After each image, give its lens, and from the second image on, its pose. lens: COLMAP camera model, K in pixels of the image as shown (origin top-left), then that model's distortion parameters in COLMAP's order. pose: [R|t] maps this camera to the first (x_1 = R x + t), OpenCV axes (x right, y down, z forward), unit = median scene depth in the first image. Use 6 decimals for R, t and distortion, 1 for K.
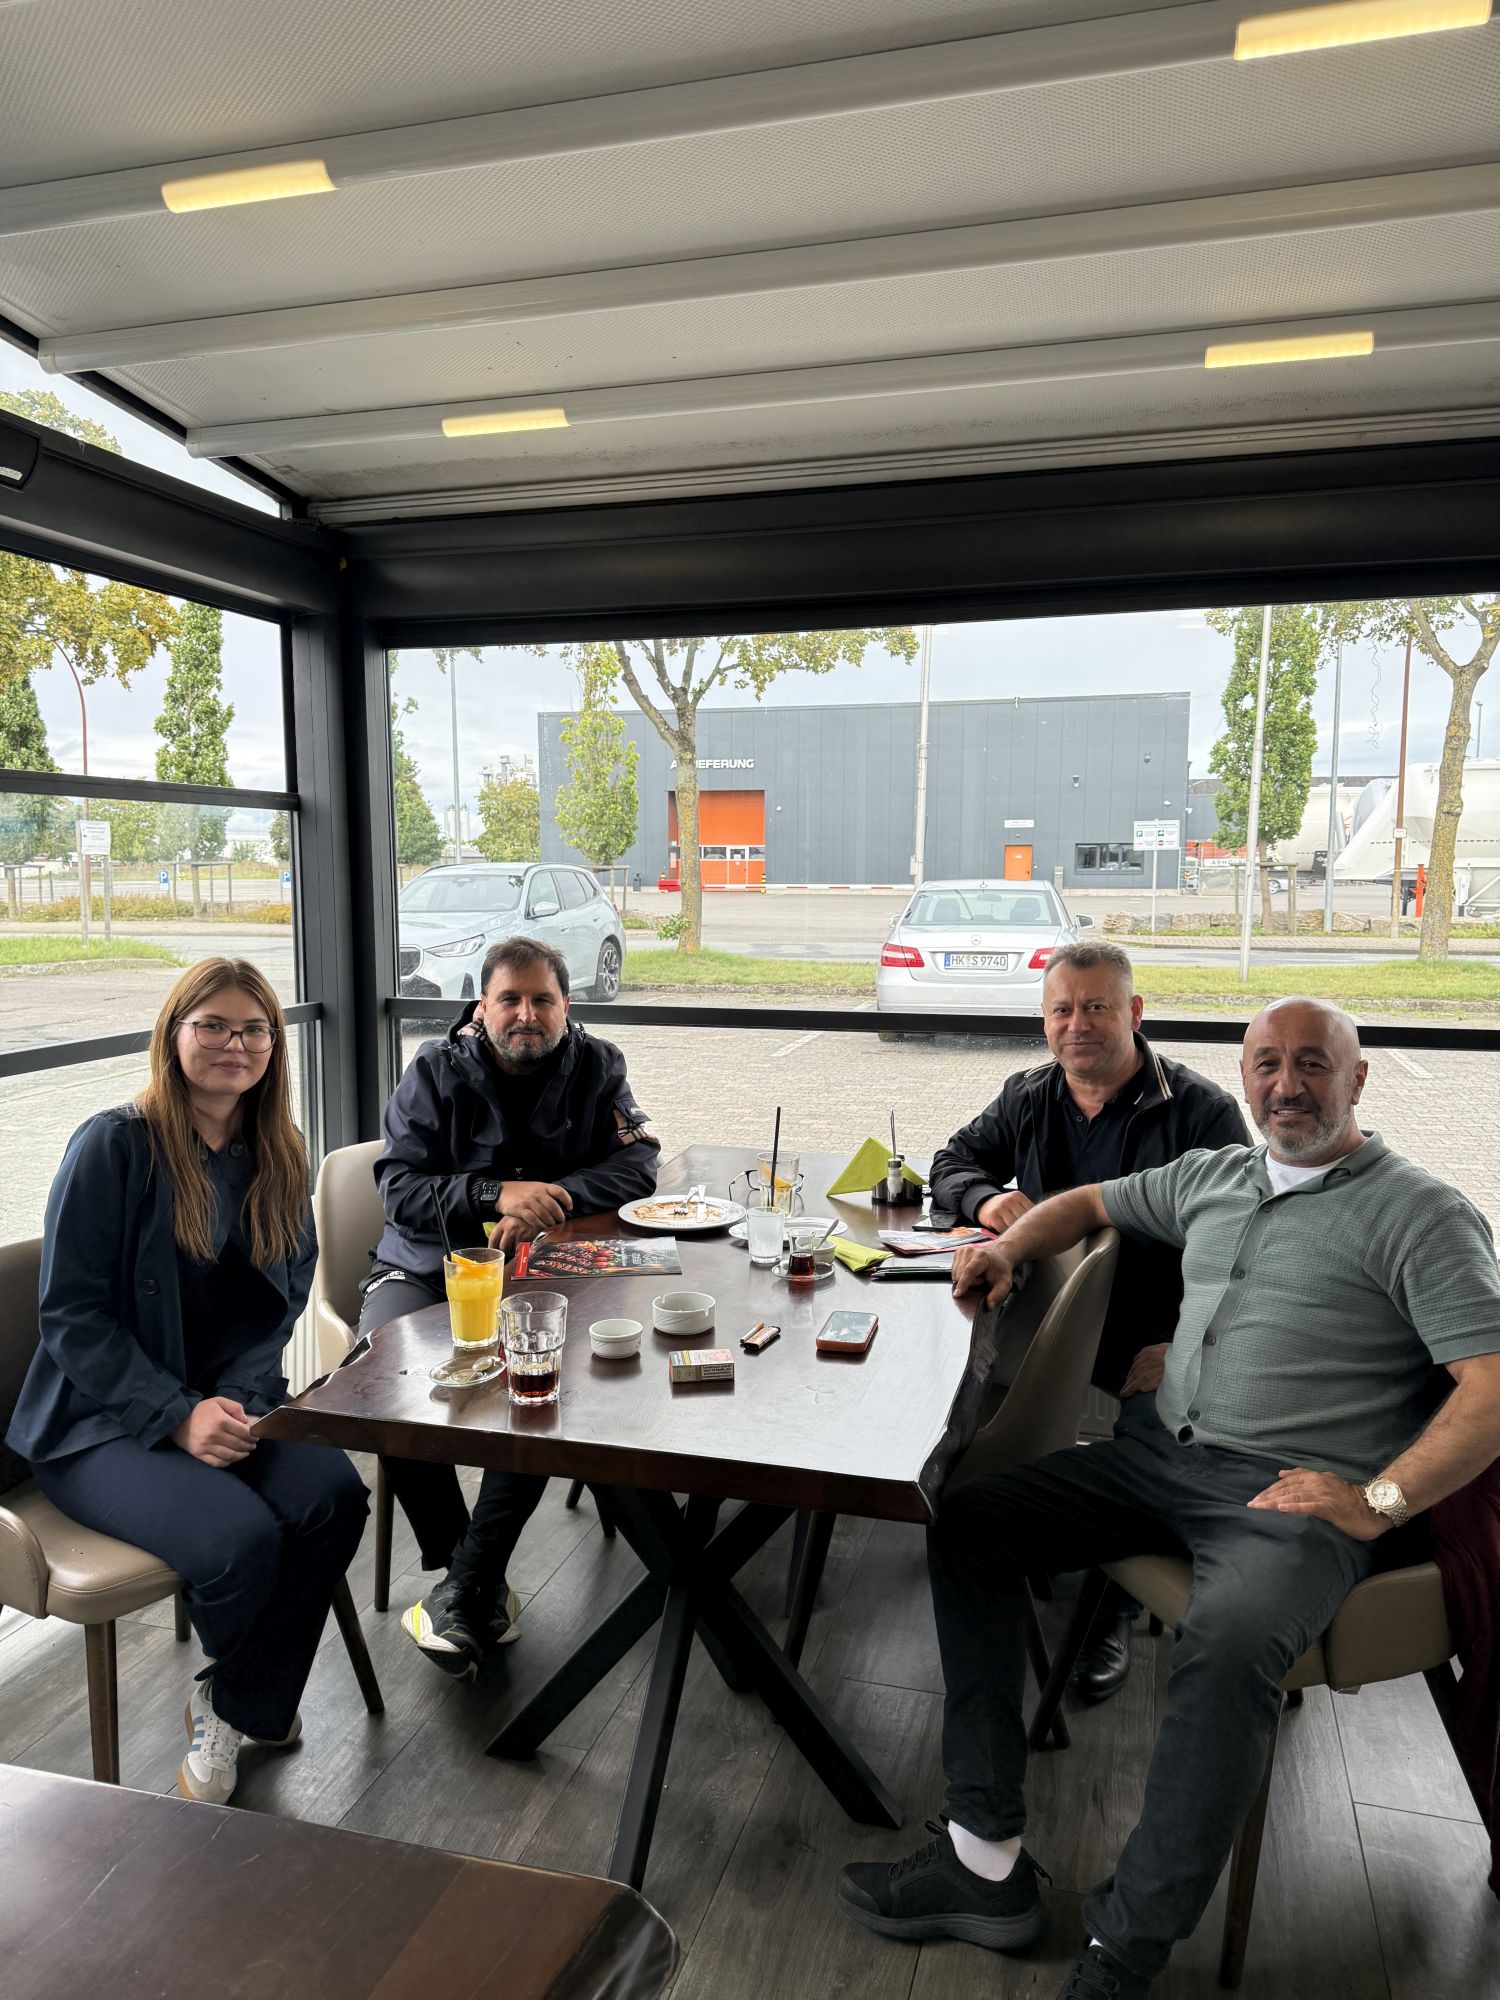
lens RADIAL K [[1393.0, 0, 747.4], [0, 1393.0, 1006.5], [0, 0, 1]] dist [0.178446, -0.377067]
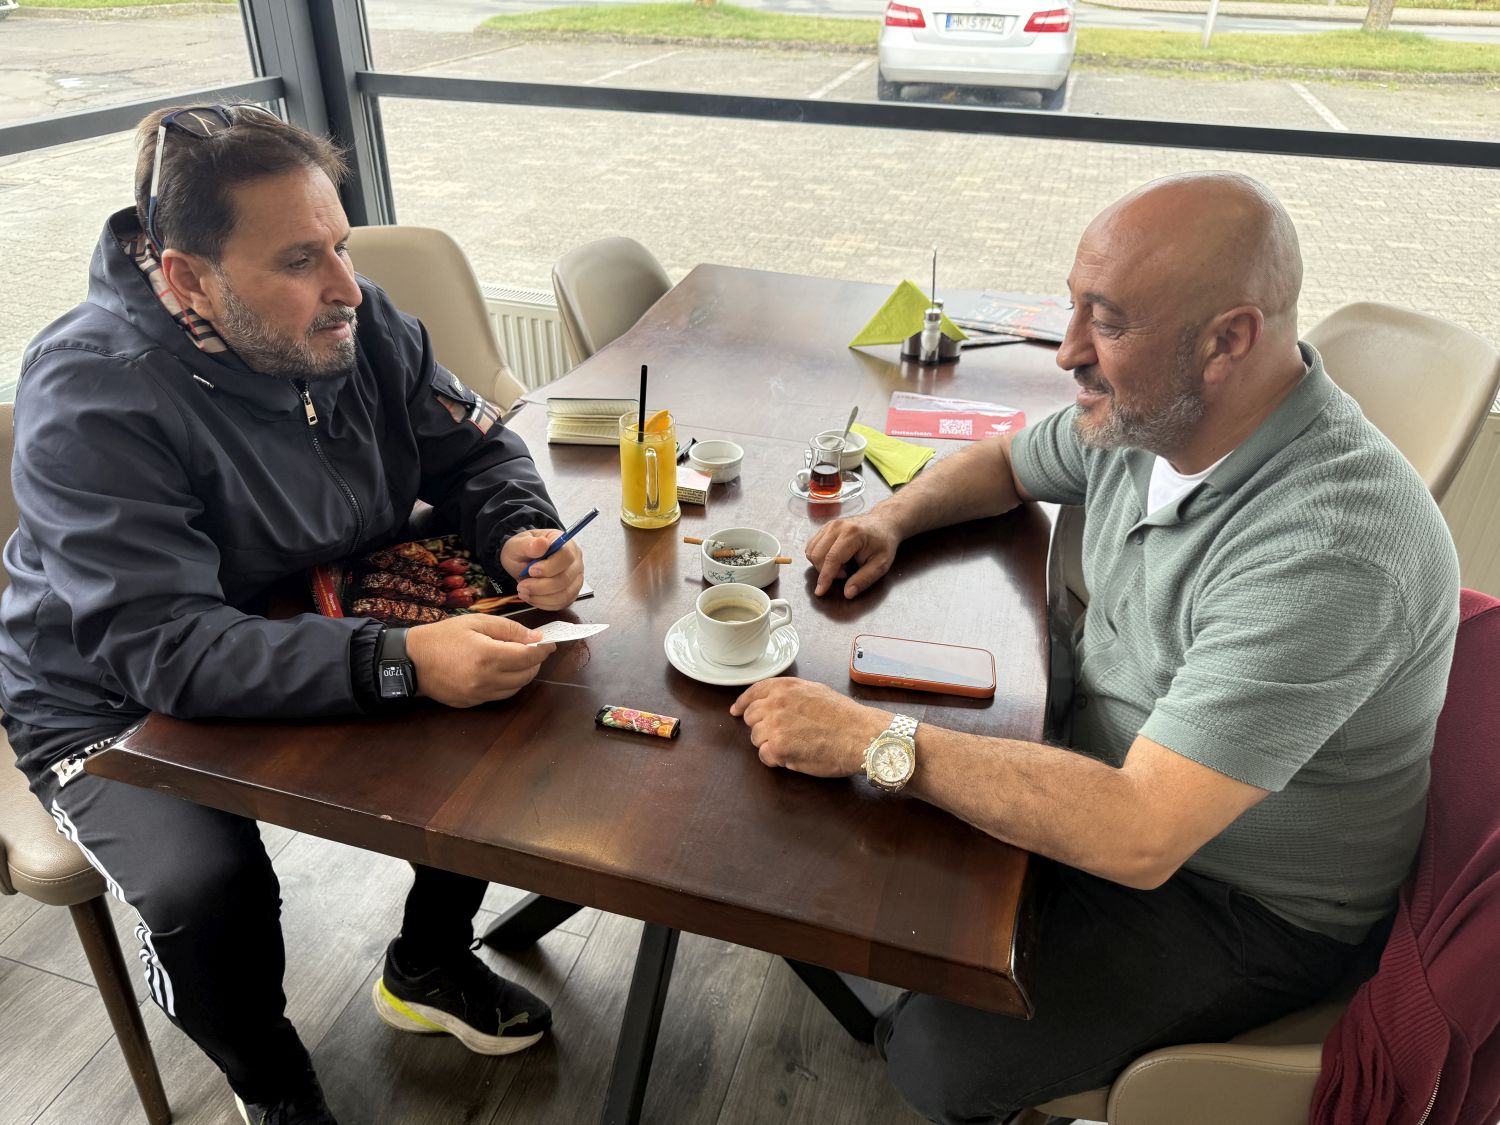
lens RADIAL K [[1076.9, 0, 750.0], [0, 1076.9, 562.5], [0, 0, 1]] dist [-0.011722, 0.006900]
pose [[0.999781, 0.020769, 0.002639, -0.000353], [-0.019906, 0.903961, 0.427151, -0.003572], [0.006486, -0.427110, 0.904176, 0.043935]]
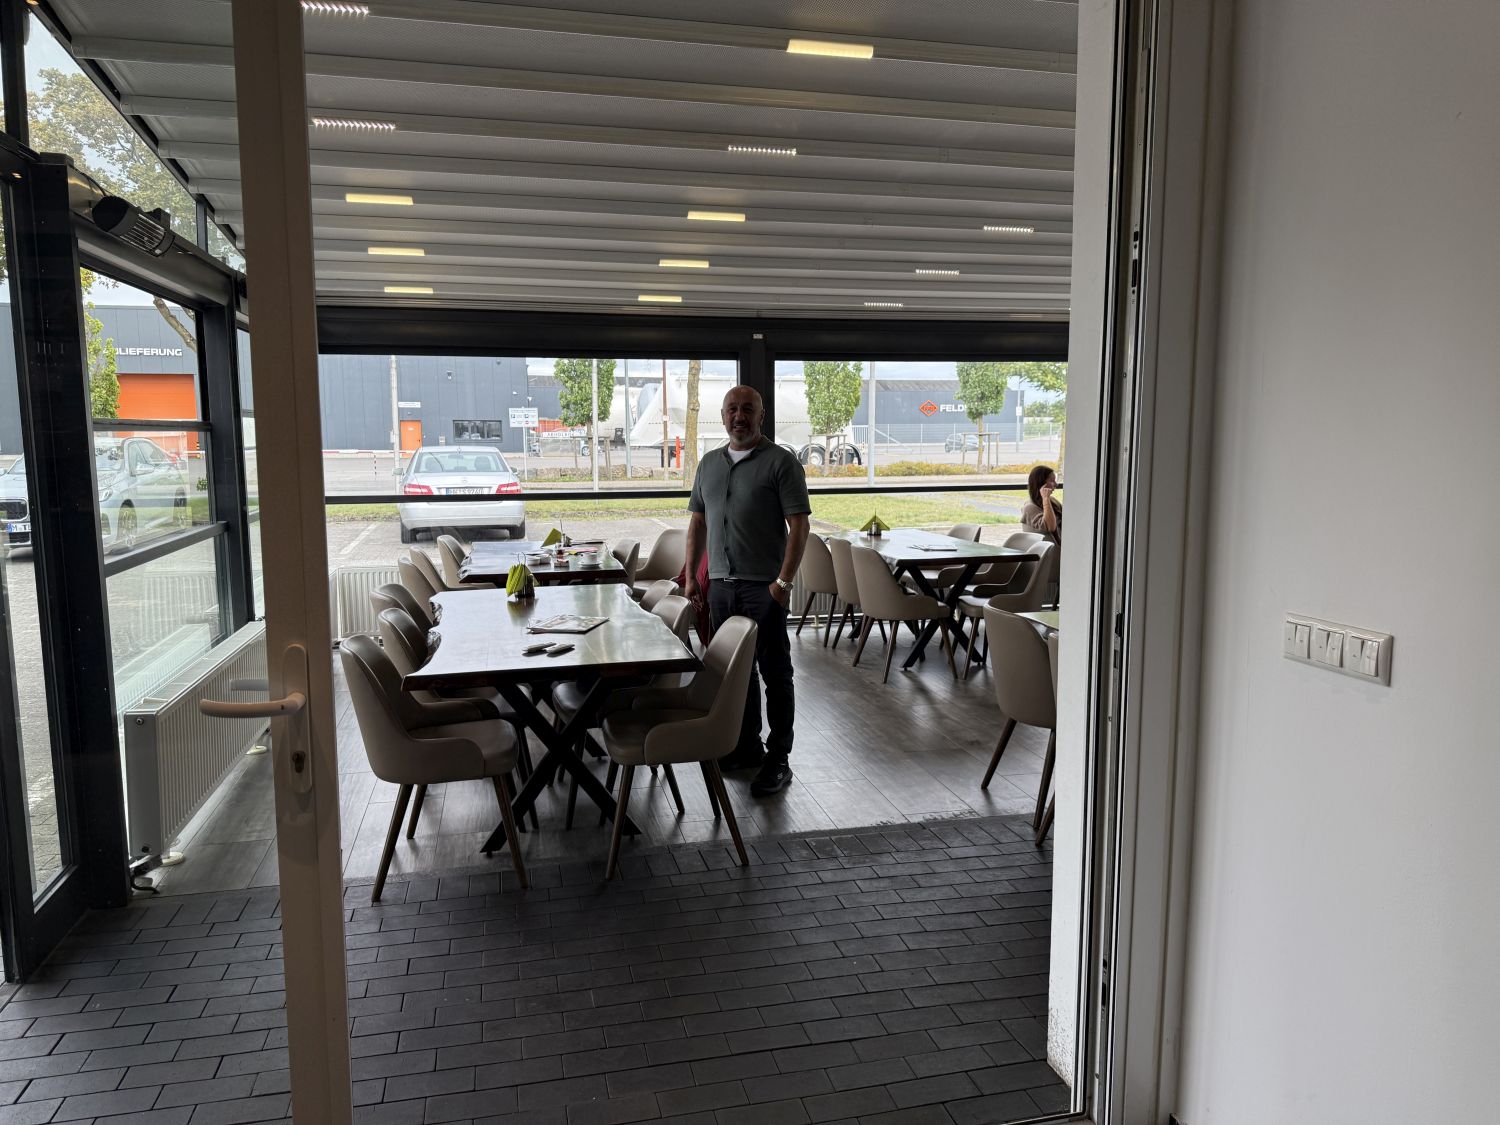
lens RADIAL K [[1044.7, 0, 750.0], [0, 1044.7, 562.5], [0, 0, 1]] dist [0.178446, -0.377067]
pose [[0.870611, -0.065213, 0.487630, -0.088014], [0.055616, 0.997868, 0.034153, 0.014890], [-0.488818, -0.002614, 0.872382, -0.165400]]
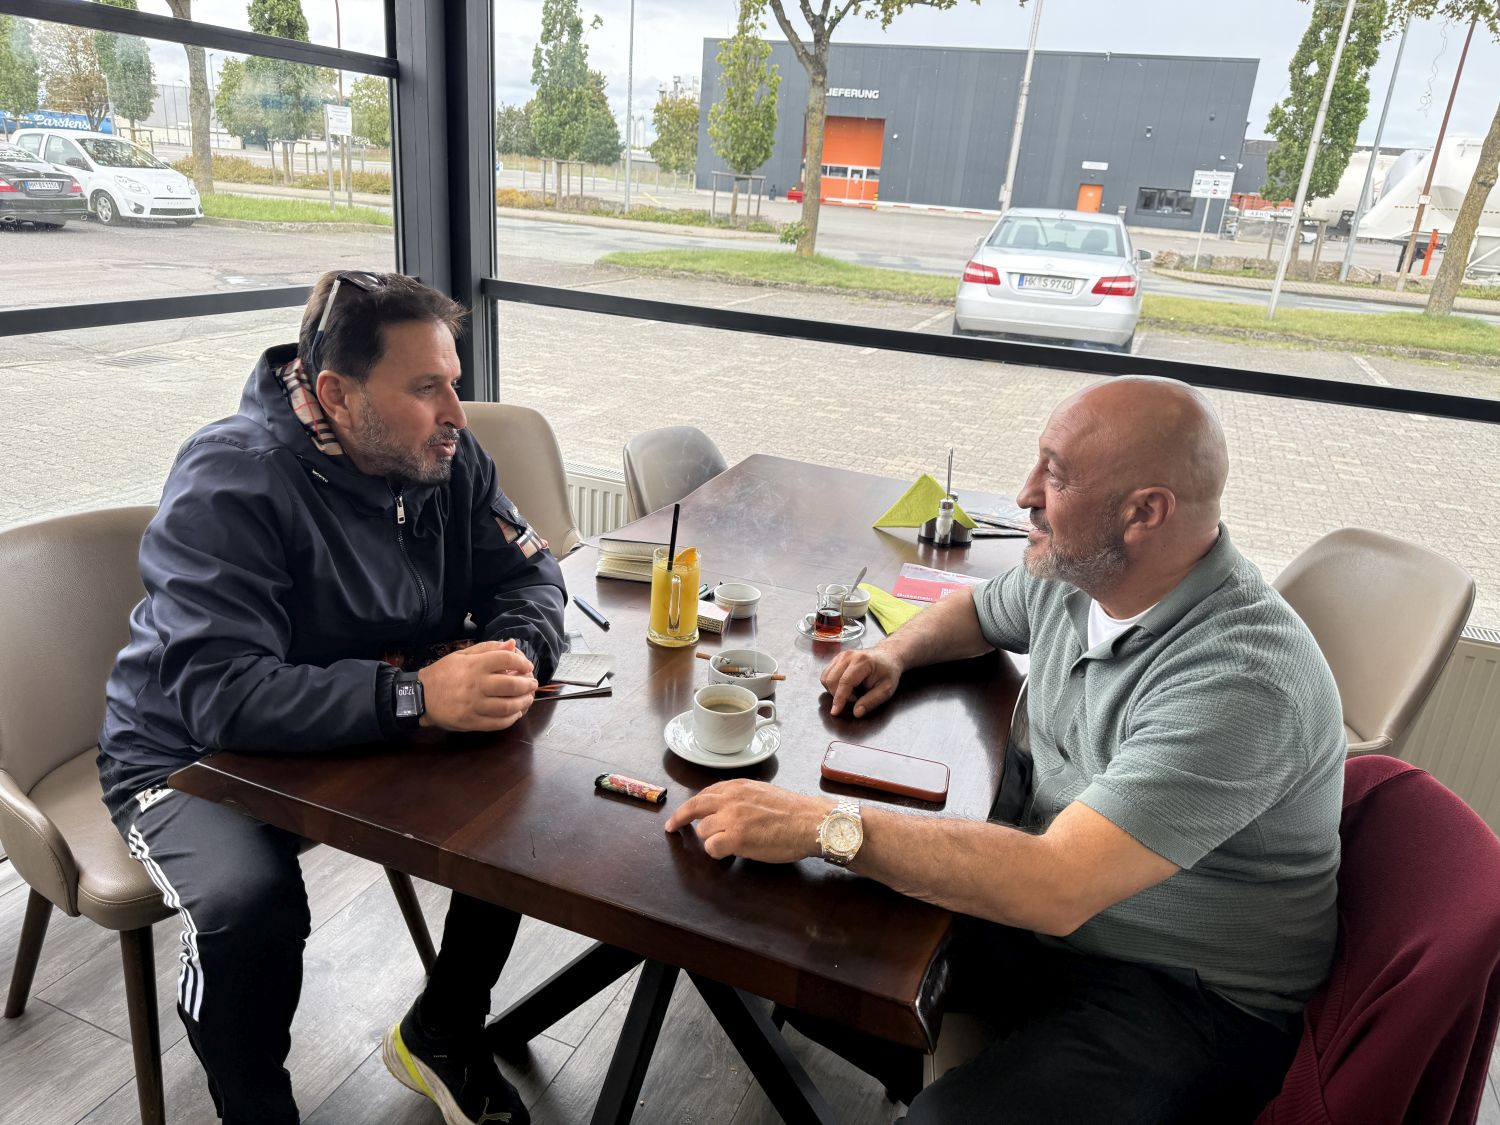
lens RADIAL K [[1062.3, 0, 749.2], [0, 1062.3, 568.2], [0, 0, 1]] dist [0.025428, -0.027774]
pose [[0.992086, 0.103729, -0.070754, 0.003415], [-0.083207, 0.965122, 0.248225, -0.001908], [0.094035, -0.240373, 0.966115, 0.034787]]
